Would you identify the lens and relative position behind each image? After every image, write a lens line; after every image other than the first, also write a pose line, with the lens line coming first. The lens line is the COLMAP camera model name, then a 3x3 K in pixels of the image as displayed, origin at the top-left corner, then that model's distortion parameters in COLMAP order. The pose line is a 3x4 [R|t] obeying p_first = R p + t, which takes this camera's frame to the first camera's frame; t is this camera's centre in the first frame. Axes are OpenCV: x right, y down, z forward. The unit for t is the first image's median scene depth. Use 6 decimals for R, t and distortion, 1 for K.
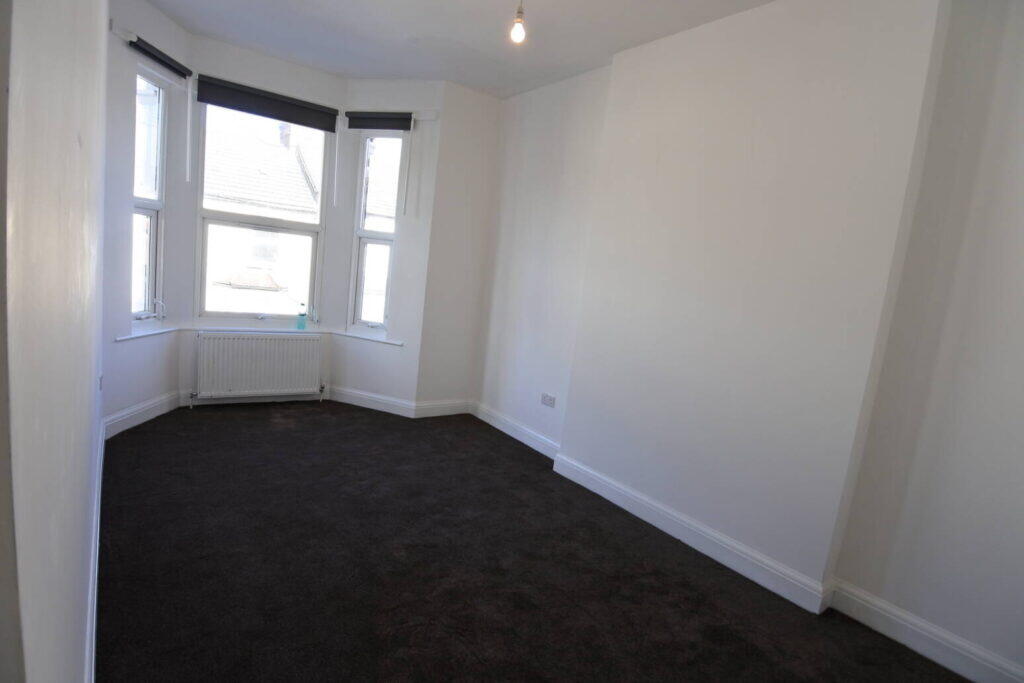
lens RADIAL K [[556.8, 0, 512.0], [0, 556.8, 341.5], [0, 0, 1]] dist [-0.000225, -0.000433]
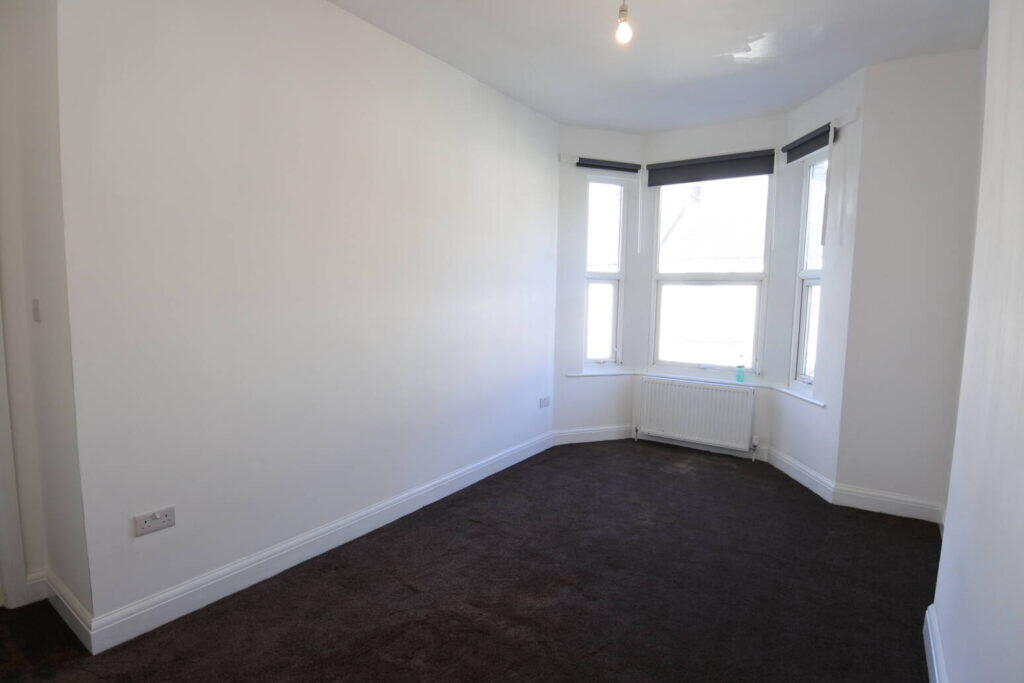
lens RADIAL K [[556.8, 0, 512.0], [0, 556.8, 341.5], [0, 0, 1]] dist [-0.000225, -0.000433]
pose [[0.325611, -0.023730, -0.945206, 0.435275], [-0.103960, 0.992725, -0.060736, 0.009310], [0.939771, 0.118040, 0.320775, 0.331342]]
